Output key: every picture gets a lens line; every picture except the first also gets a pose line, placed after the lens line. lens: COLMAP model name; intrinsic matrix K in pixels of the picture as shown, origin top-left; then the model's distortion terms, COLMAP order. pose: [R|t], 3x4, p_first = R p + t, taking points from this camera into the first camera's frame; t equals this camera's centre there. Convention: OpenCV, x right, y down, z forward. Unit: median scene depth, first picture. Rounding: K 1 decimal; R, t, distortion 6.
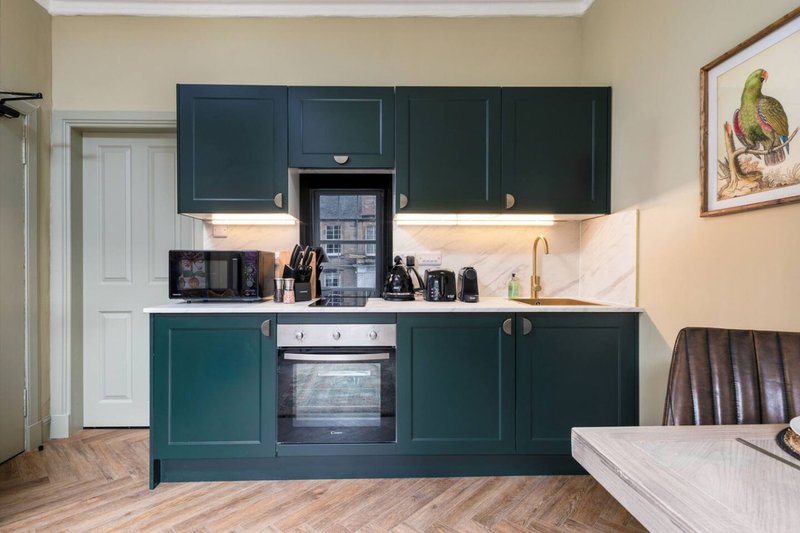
lens RADIAL K [[396.9, 0, 352.4], [0, 396.9, 264.9], [0, 0, 1]] dist [0.001579, -0.000877]
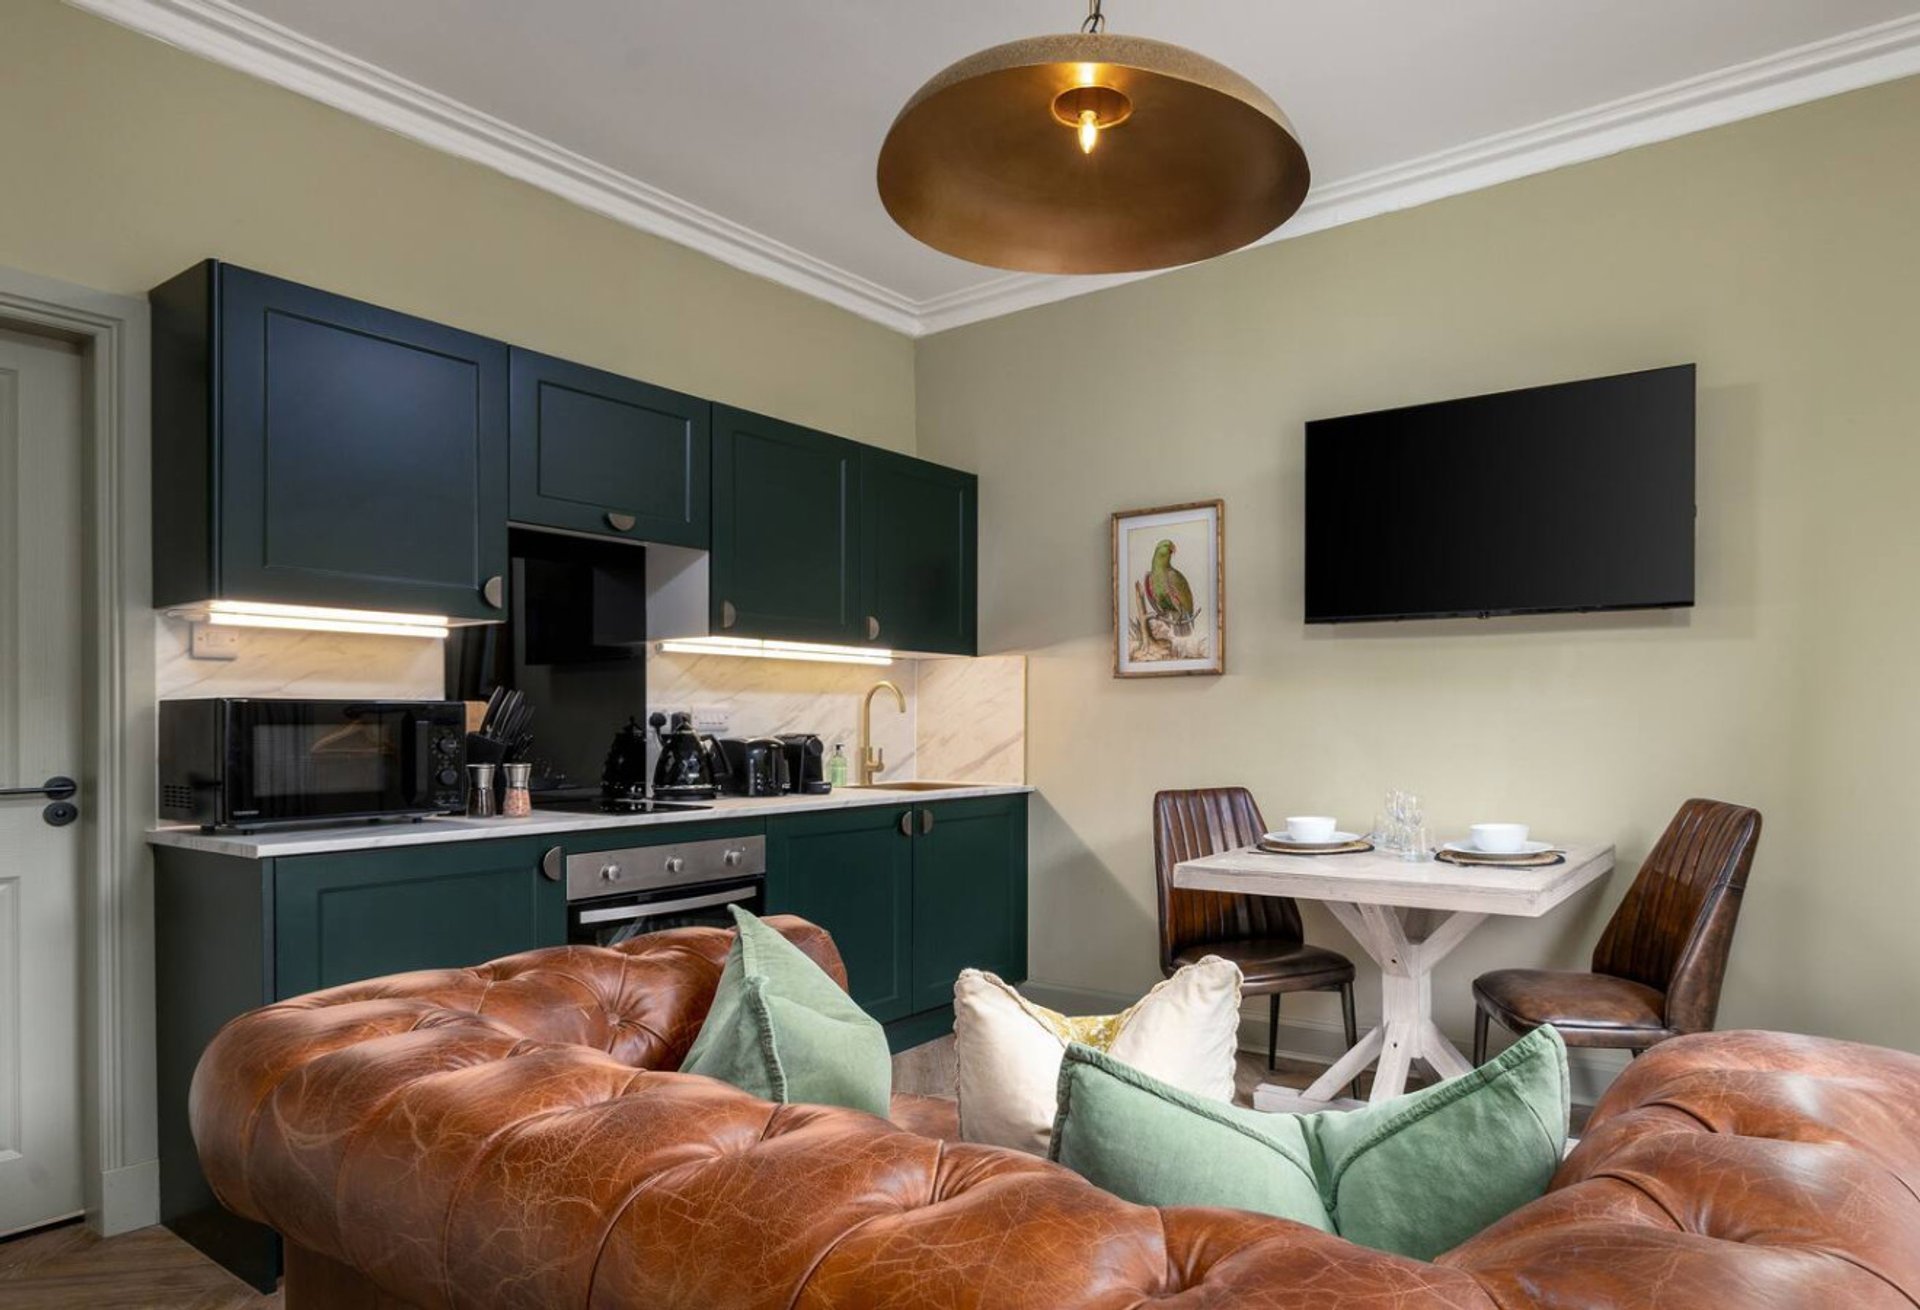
lens RADIAL K [[1215.2, 0, 998.4], [0, 1215.2, 718.5], [0, 0, 1]] dist [0.000056, -0.000103]
pose [[0.605930, 0.000796, 0.795518, -1.096616], [0.000779, 0.999998, -0.001594, -0.017154], [-0.795518, 0.001586, 0.605928, -0.348300]]
